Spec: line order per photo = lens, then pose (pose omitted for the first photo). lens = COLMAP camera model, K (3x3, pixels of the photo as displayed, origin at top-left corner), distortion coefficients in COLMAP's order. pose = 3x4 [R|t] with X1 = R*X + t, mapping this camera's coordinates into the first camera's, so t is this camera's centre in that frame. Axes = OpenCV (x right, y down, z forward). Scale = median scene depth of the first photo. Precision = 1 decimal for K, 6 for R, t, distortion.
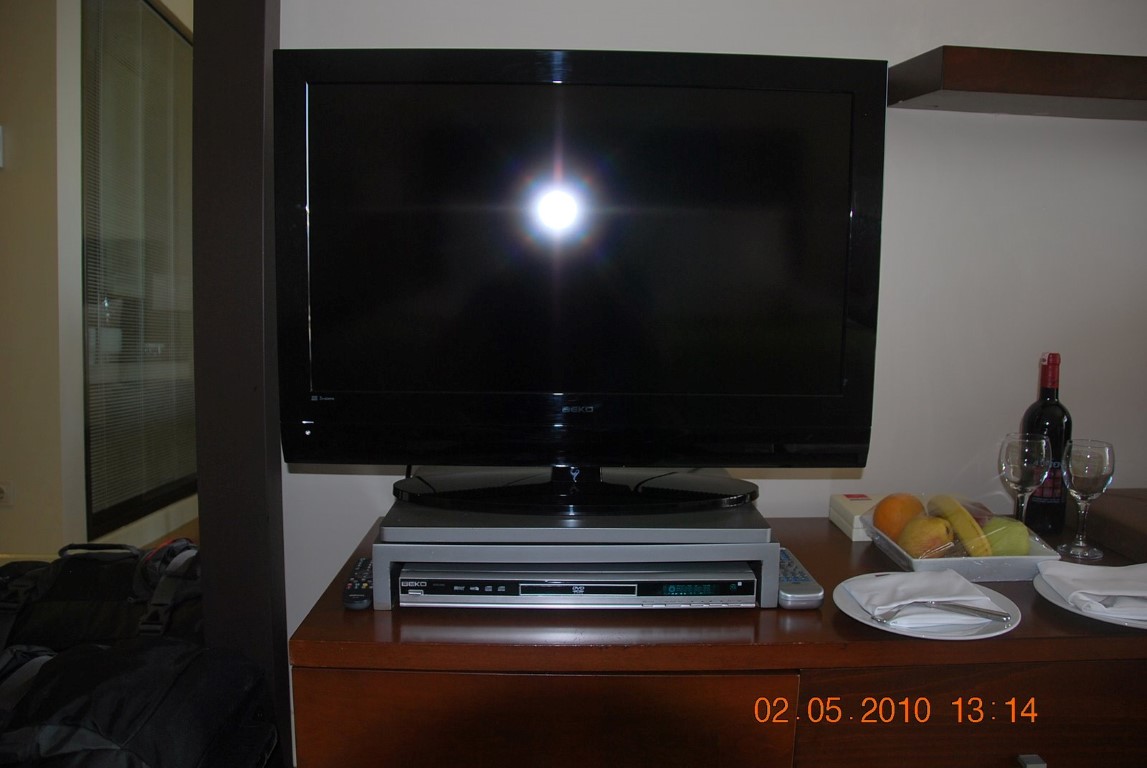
lens RADIAL K [[903.1, 0, 575.9], [0, 903.1, 382.4], [0, 0, 1]] dist [-0.163514, 0.121626]
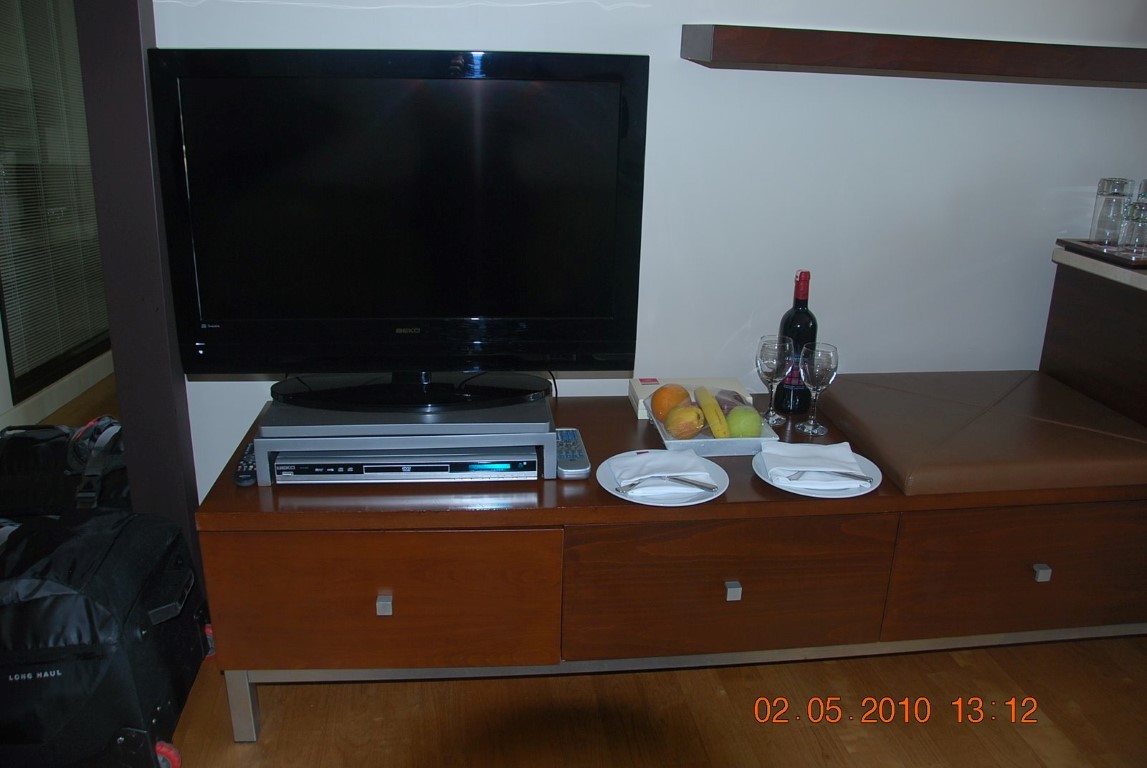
lens RADIAL K [[903.1, 0, 575.9], [0, 903.1, 382.4], [0, 0, 1]] dist [-0.163514, 0.121626]
pose [[0.996199, -0.014409, 0.085905, 0.136590], [-0.002668, 0.980713, 0.195436, -0.157862], [-0.087065, -0.194923, 0.976947, -0.317657]]
